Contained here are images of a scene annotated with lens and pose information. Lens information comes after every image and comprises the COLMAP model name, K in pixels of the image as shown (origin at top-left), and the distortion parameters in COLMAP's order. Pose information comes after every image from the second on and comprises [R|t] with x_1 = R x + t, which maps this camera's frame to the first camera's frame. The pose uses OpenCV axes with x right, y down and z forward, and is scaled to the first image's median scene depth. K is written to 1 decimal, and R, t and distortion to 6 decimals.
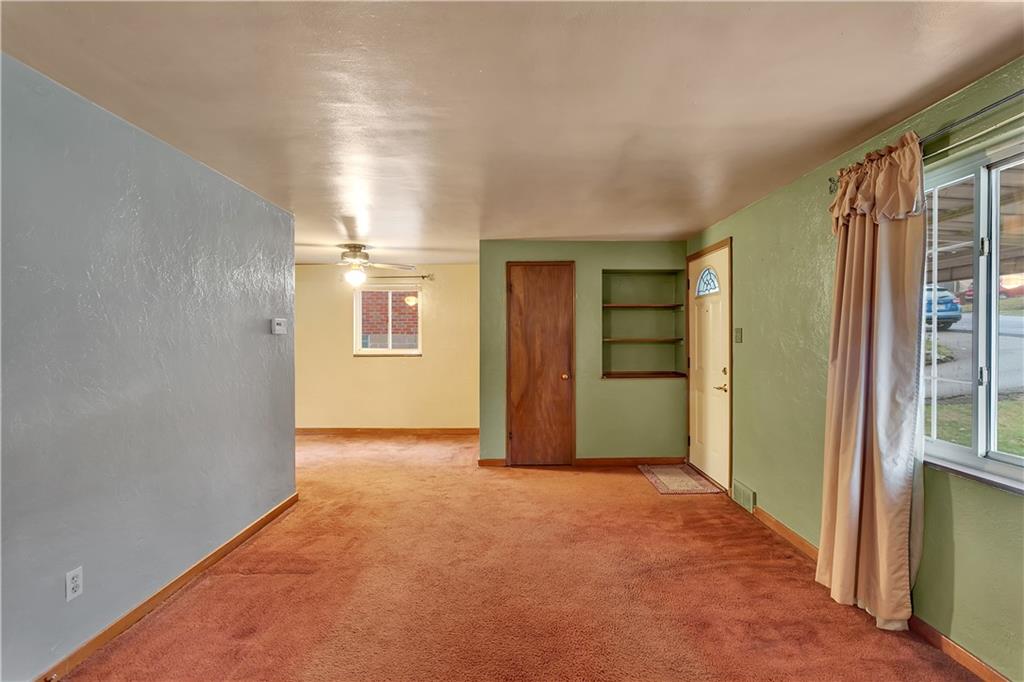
lens RADIAL K [[504.6, 0, 512.5], [0, 504.6, 339.9], [0, 0, 1]] dist [-0.000825, 0.000391]
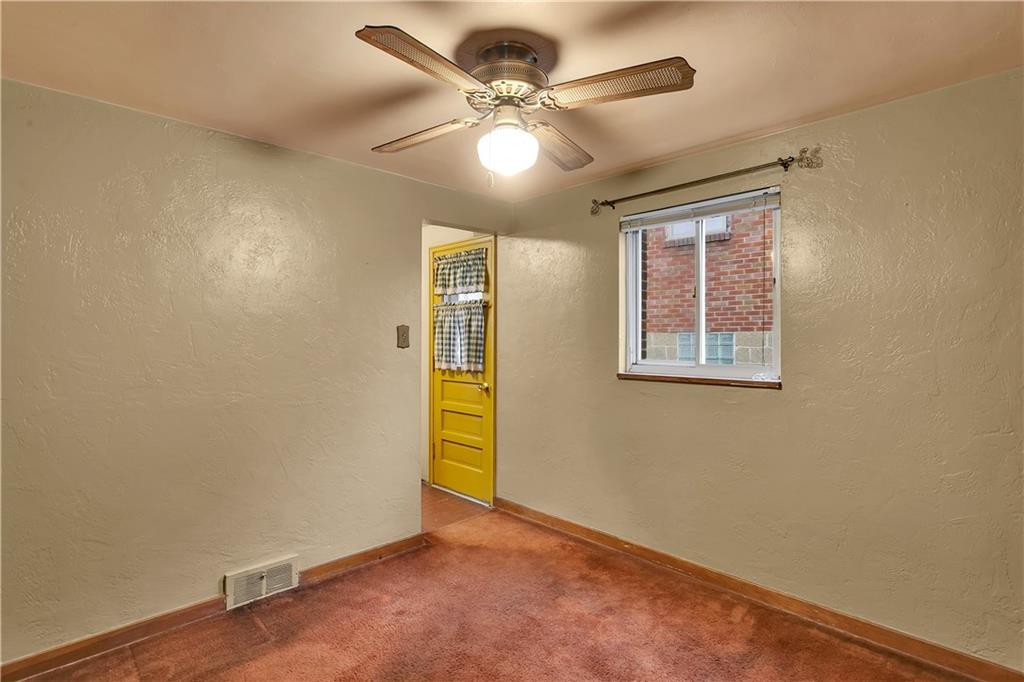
lens RADIAL K [[504.6, 0, 511.5], [0, 504.6, 340.4], [0, 0, 1]] dist [-0.000825, 0.000391]
pose [[0.694537, 0.001700, -0.719455, -0.055668], [-0.001865, 0.999998, 0.000562, -0.001363], [0.719454, 0.000952, 0.694539, 0.613059]]
